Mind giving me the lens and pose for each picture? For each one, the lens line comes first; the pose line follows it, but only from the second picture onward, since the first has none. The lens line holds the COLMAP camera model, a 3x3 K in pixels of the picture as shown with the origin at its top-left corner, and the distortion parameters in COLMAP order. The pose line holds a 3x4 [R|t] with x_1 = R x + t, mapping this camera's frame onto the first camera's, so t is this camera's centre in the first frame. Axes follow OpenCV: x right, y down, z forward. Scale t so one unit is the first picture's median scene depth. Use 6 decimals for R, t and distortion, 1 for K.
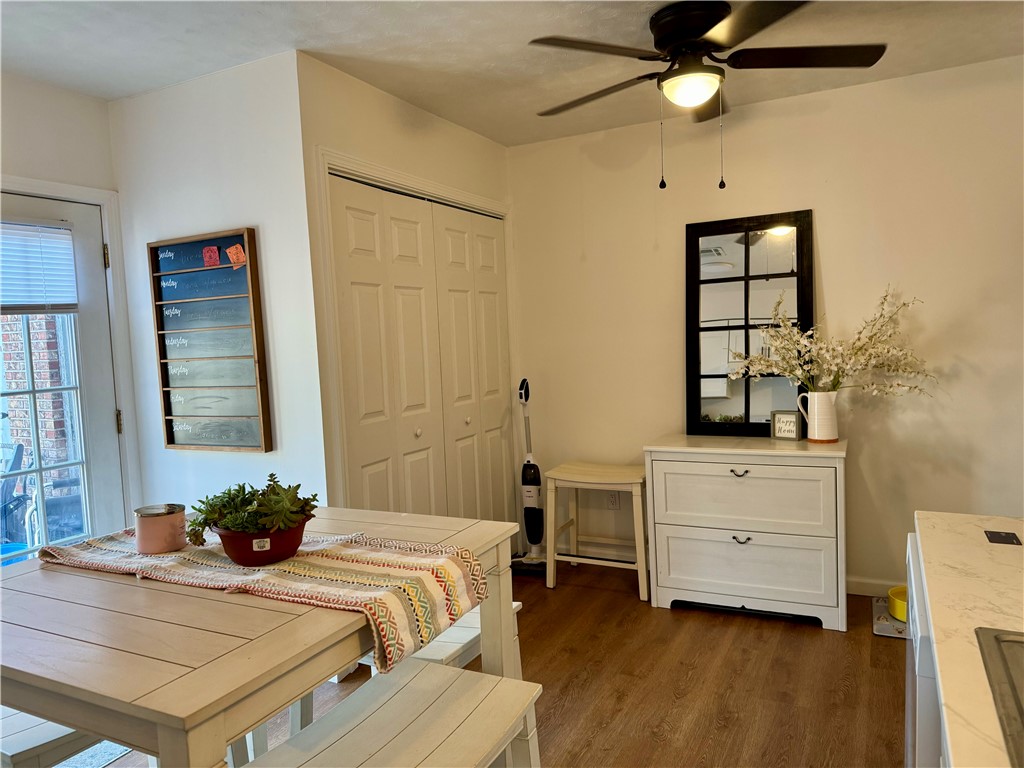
lens RADIAL K [[712.6, 0, 518.2], [0, 712.6, 383.0], [0, 0, 1]] dist [0.016810, -0.017949]
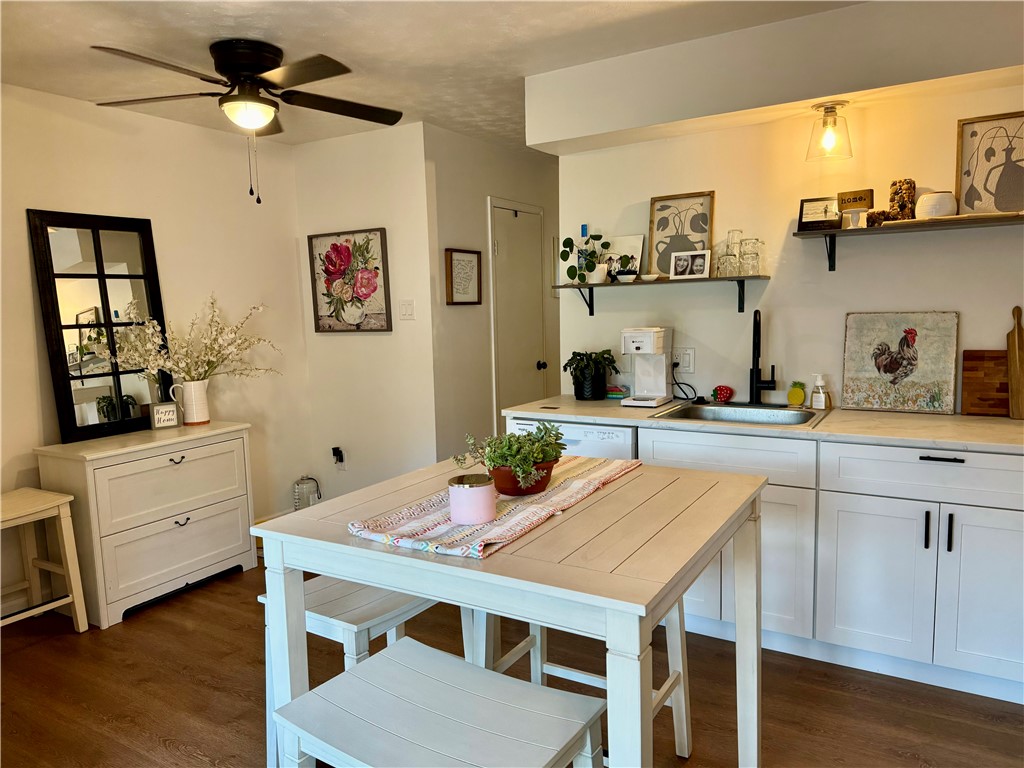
lens RADIAL K [[712.6, 0, 513.0], [0, 712.6, 381.2], [0, 0, 1]] dist [0.016810, -0.017949]
pose [[0.071680, -0.066819, 0.995187, -0.686310], [0.093902, 0.993774, 0.059961, -0.008267], [-0.992998, 0.089152, 0.077508, 0.395123]]
